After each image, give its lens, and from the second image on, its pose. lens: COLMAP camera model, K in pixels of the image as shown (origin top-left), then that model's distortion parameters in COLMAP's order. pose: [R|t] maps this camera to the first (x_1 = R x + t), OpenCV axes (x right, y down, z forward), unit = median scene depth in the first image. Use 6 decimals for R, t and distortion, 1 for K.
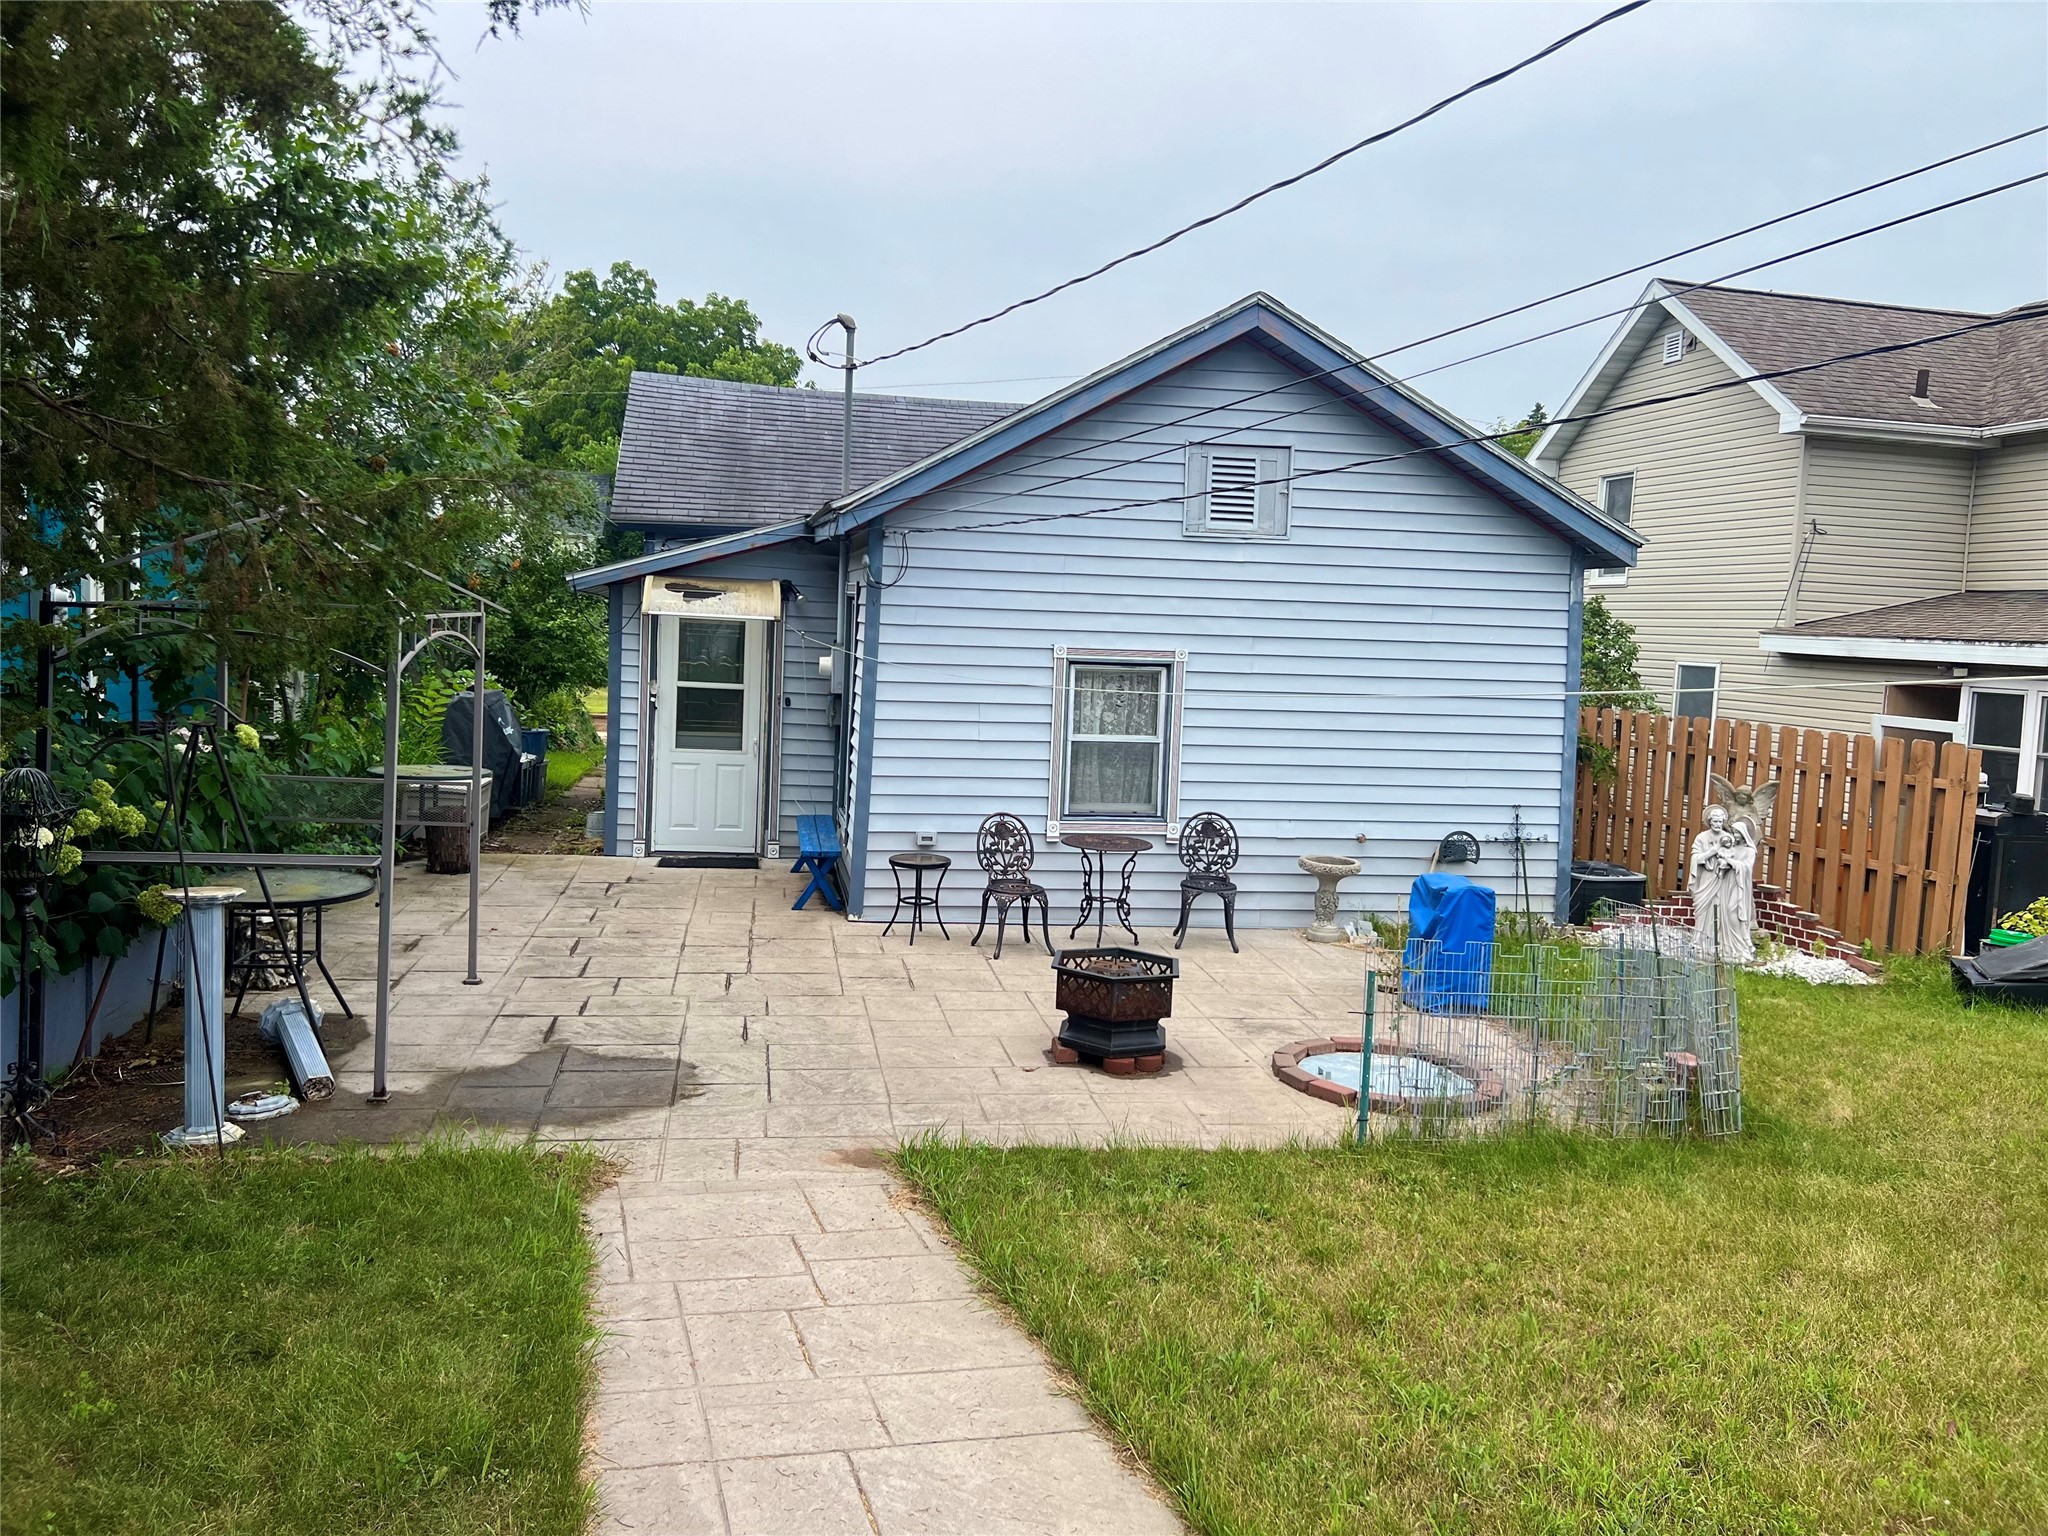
lens RADIAL K [[1512.6, 0, 1024.0], [0, 1512.6, 768.0], [0, 0, 1]] dist [0.048767, -0.055941]
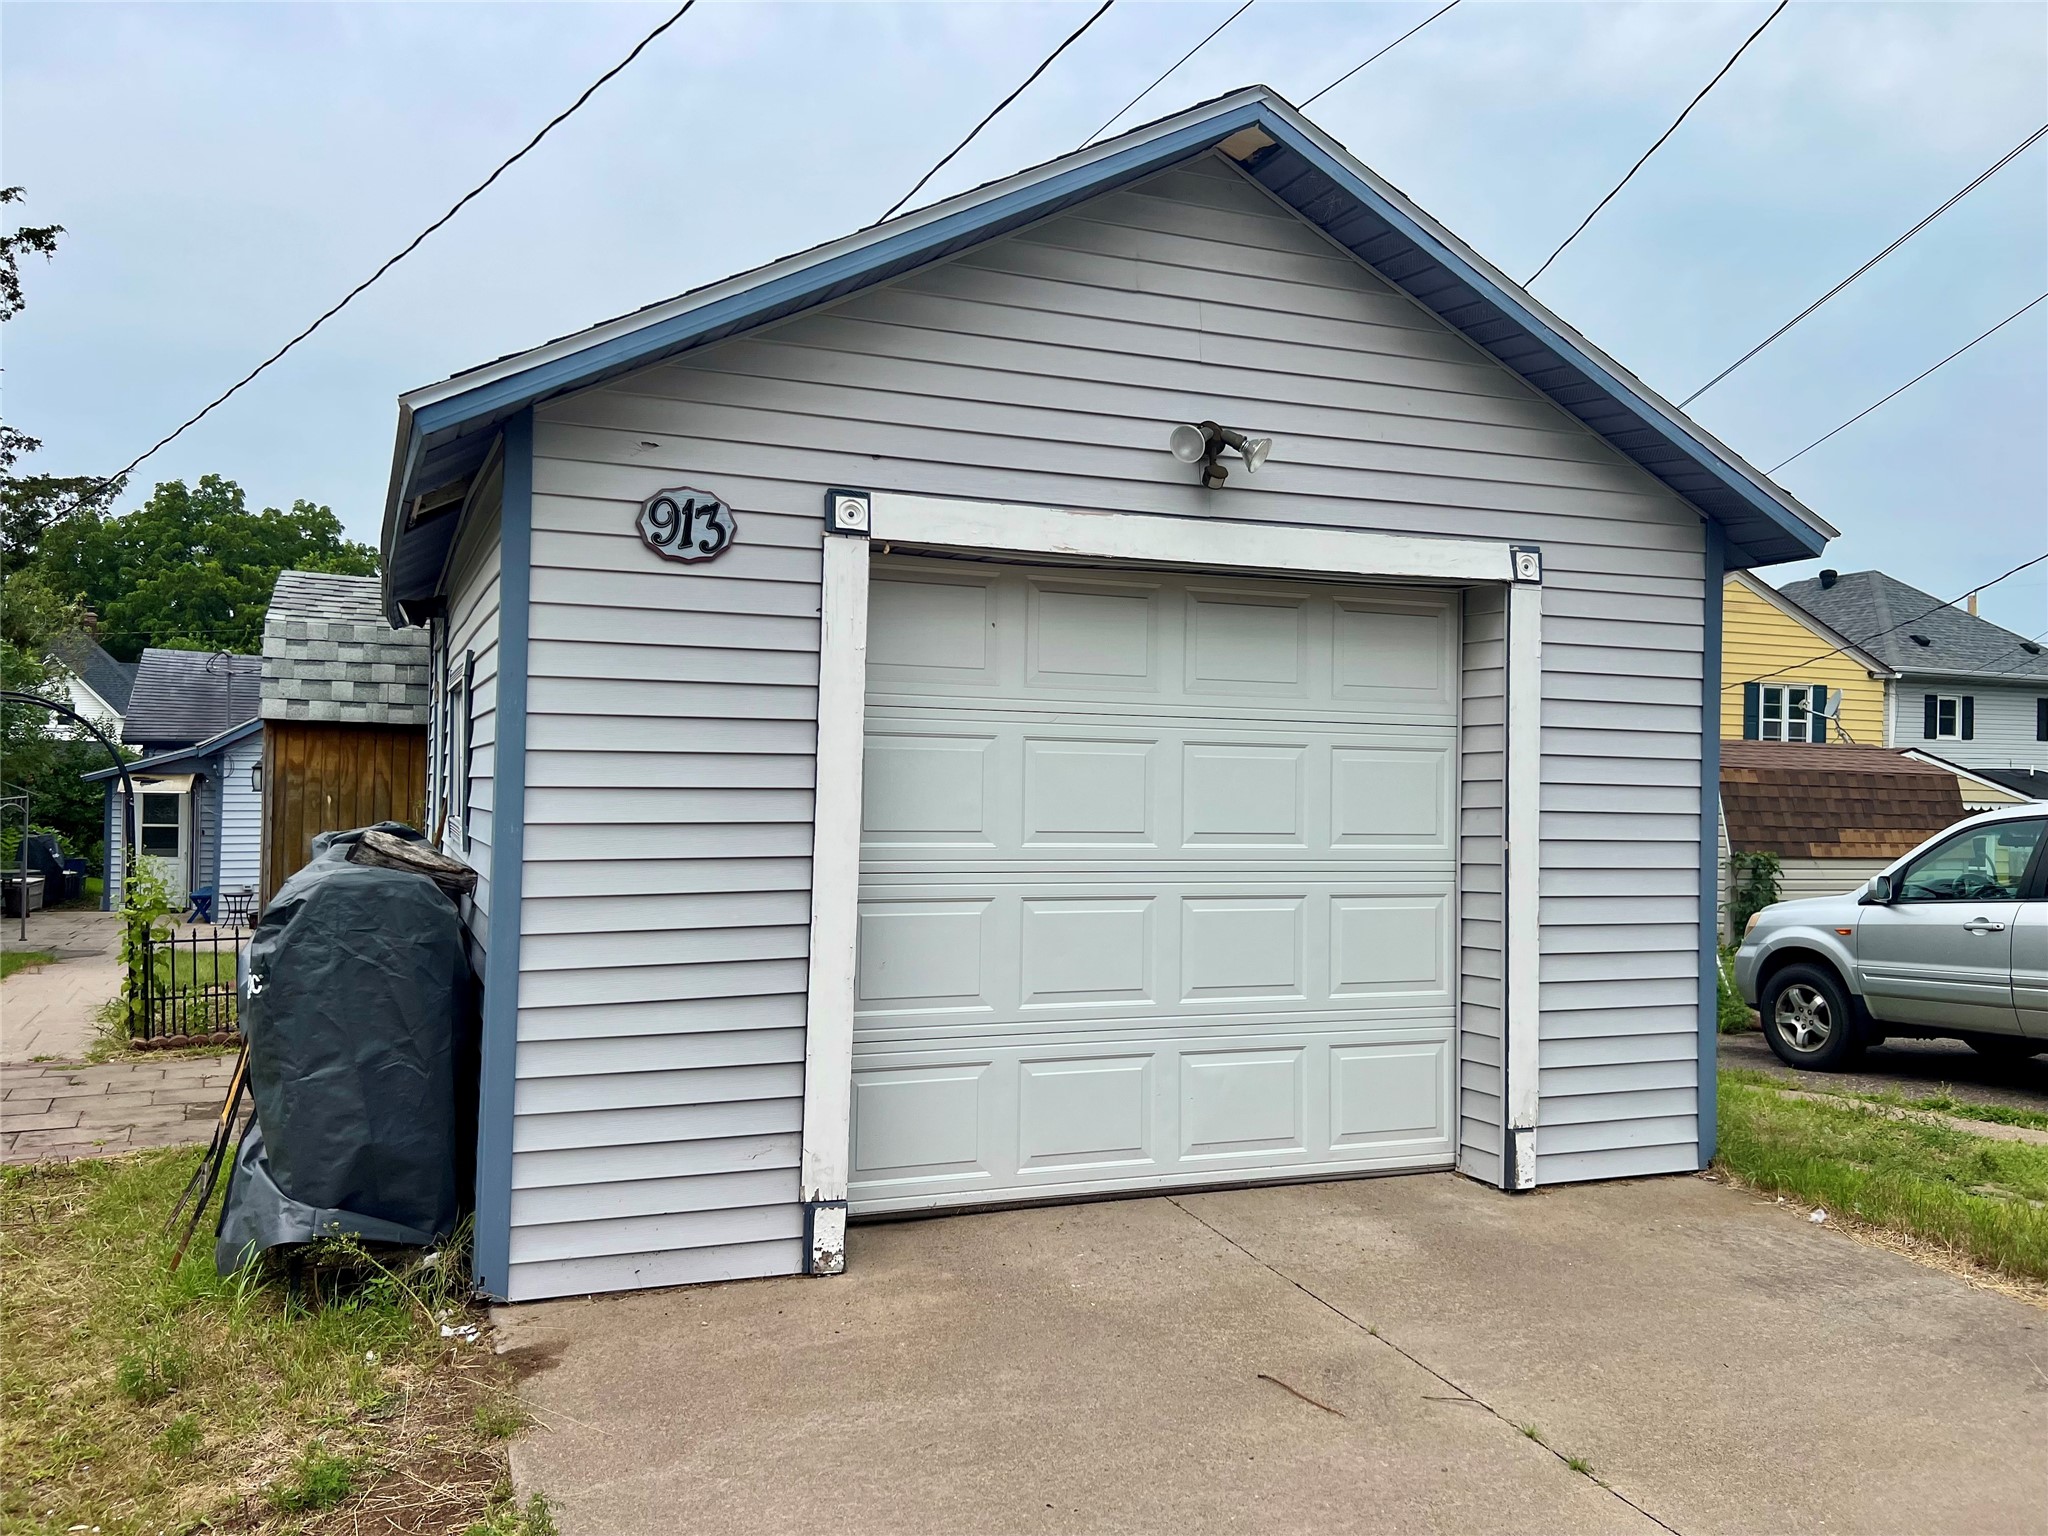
lens RADIAL K [[1555.5, 0, 1013.7], [0, 1555.5, 779.2], [0, 0, 1]] dist [0.086760, -0.119851]
pose [[0.981952, -0.029511, 0.186812, 0.516868], [0.046430, 0.995139, -0.086846, 0.119174], [-0.183341, 0.093952, 0.978549, -1.273283]]
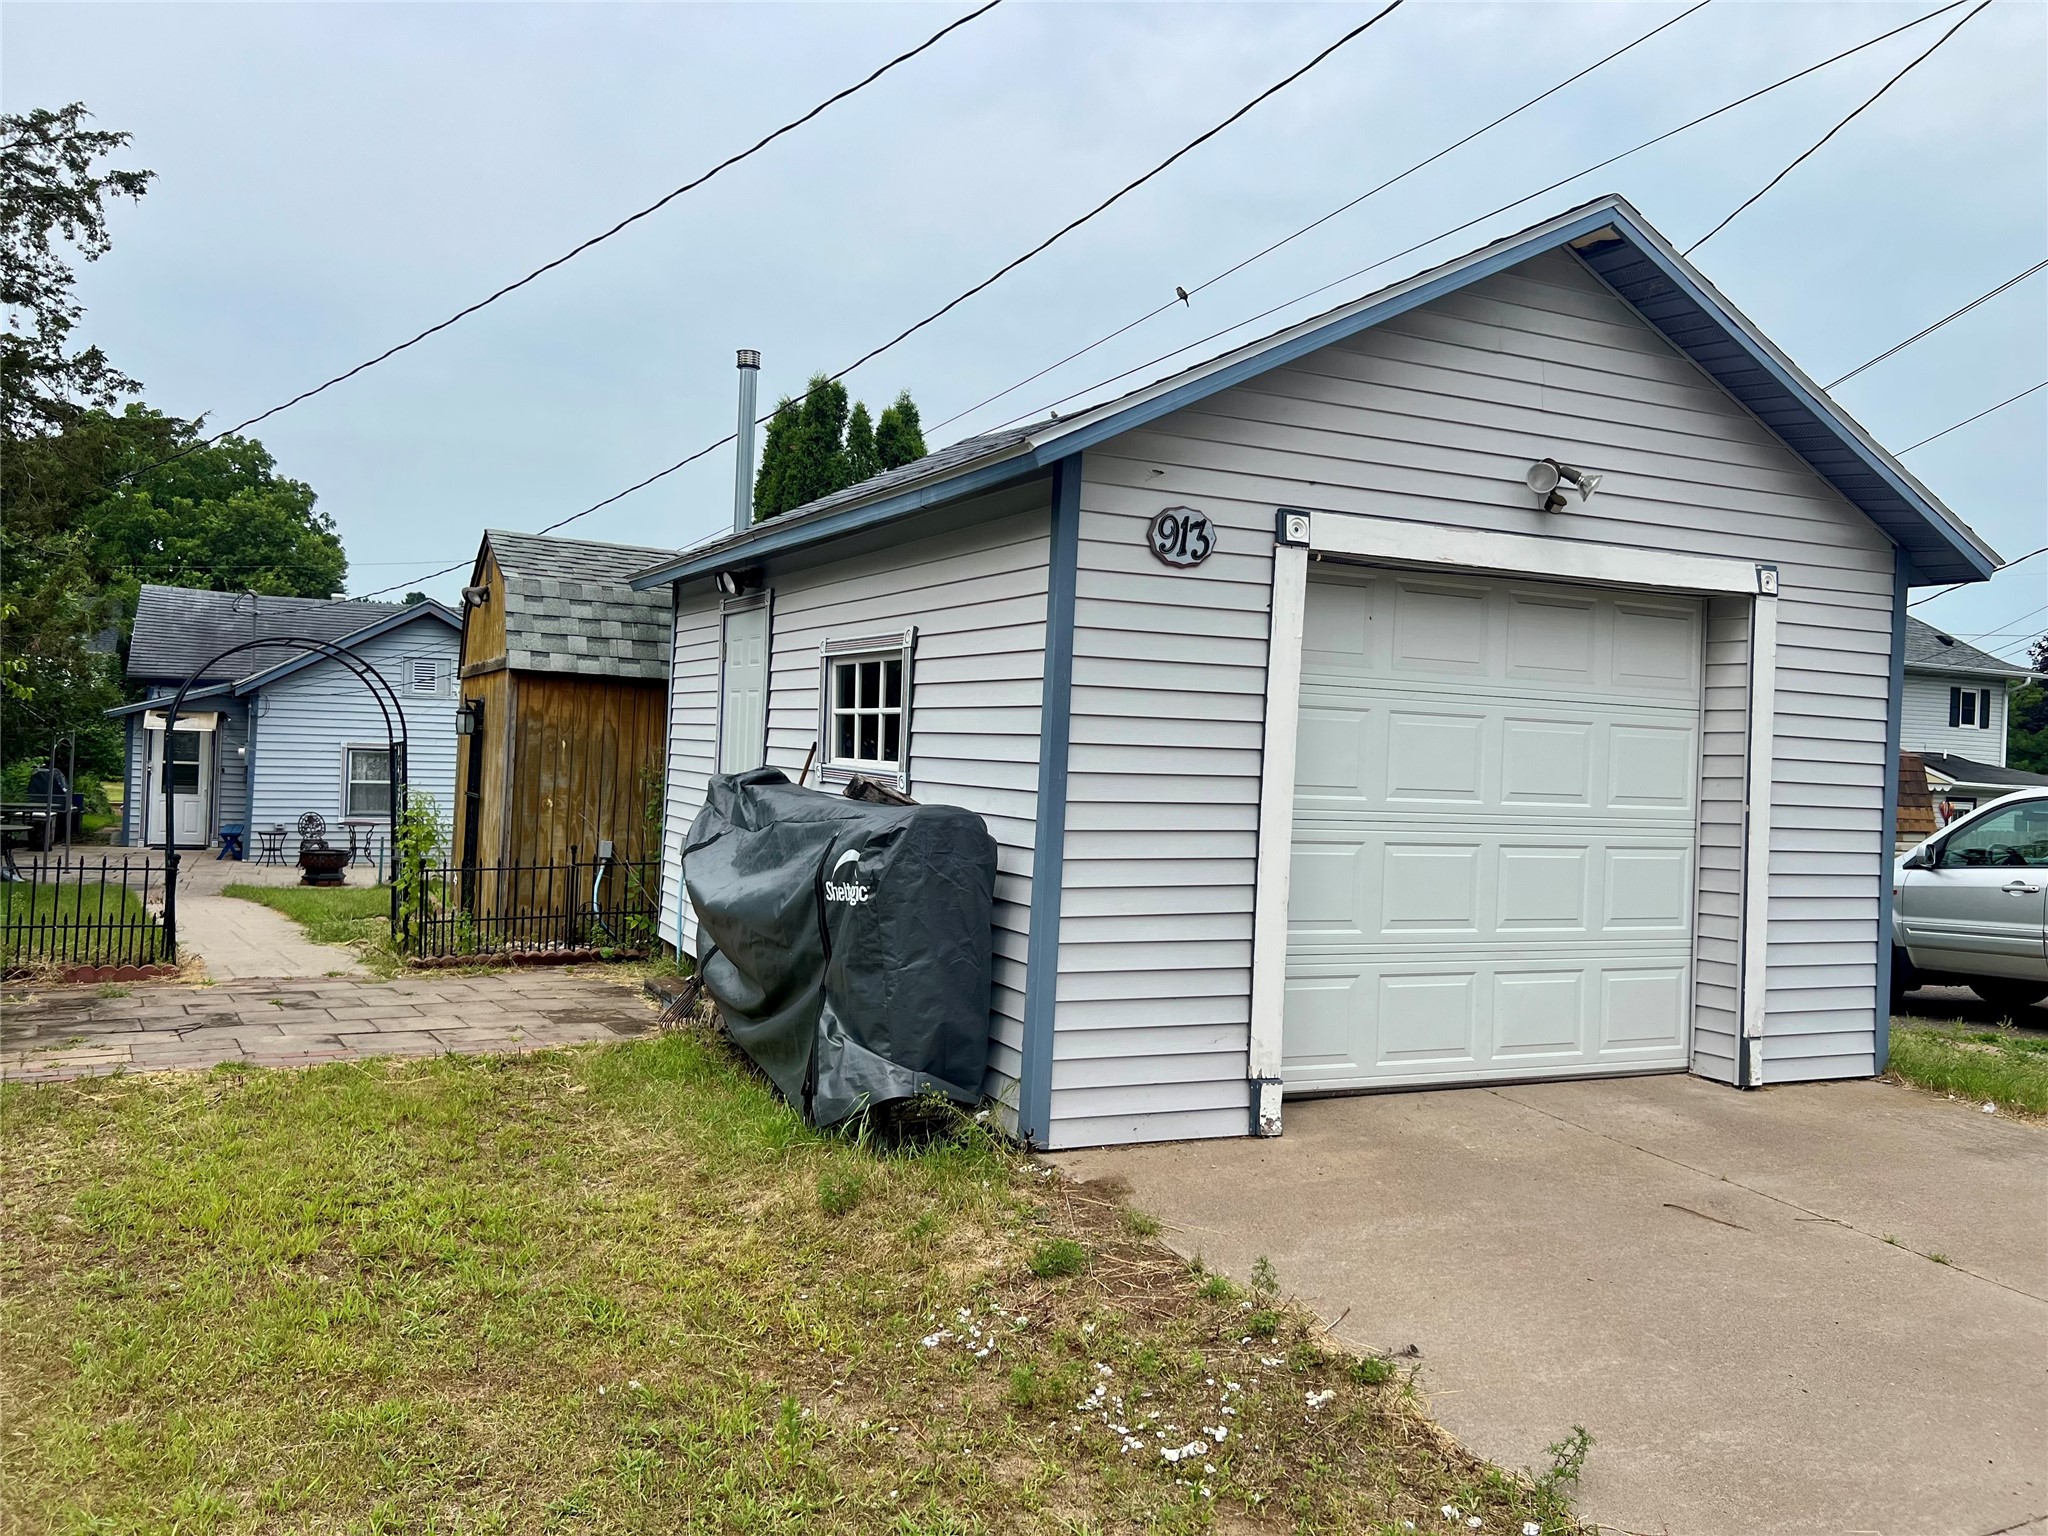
lens RADIAL K [[1554.8, 0, 1027.2], [0, 1554.8, 754.5], [0, 0, 1]] dist [0.090835, -0.117153]
pose [[0.966923, -0.007292, 0.254966, 0.349707], [0.026934, 0.996922, -0.073630, 0.120694], [-0.253644, 0.078061, 0.964143, -1.331063]]
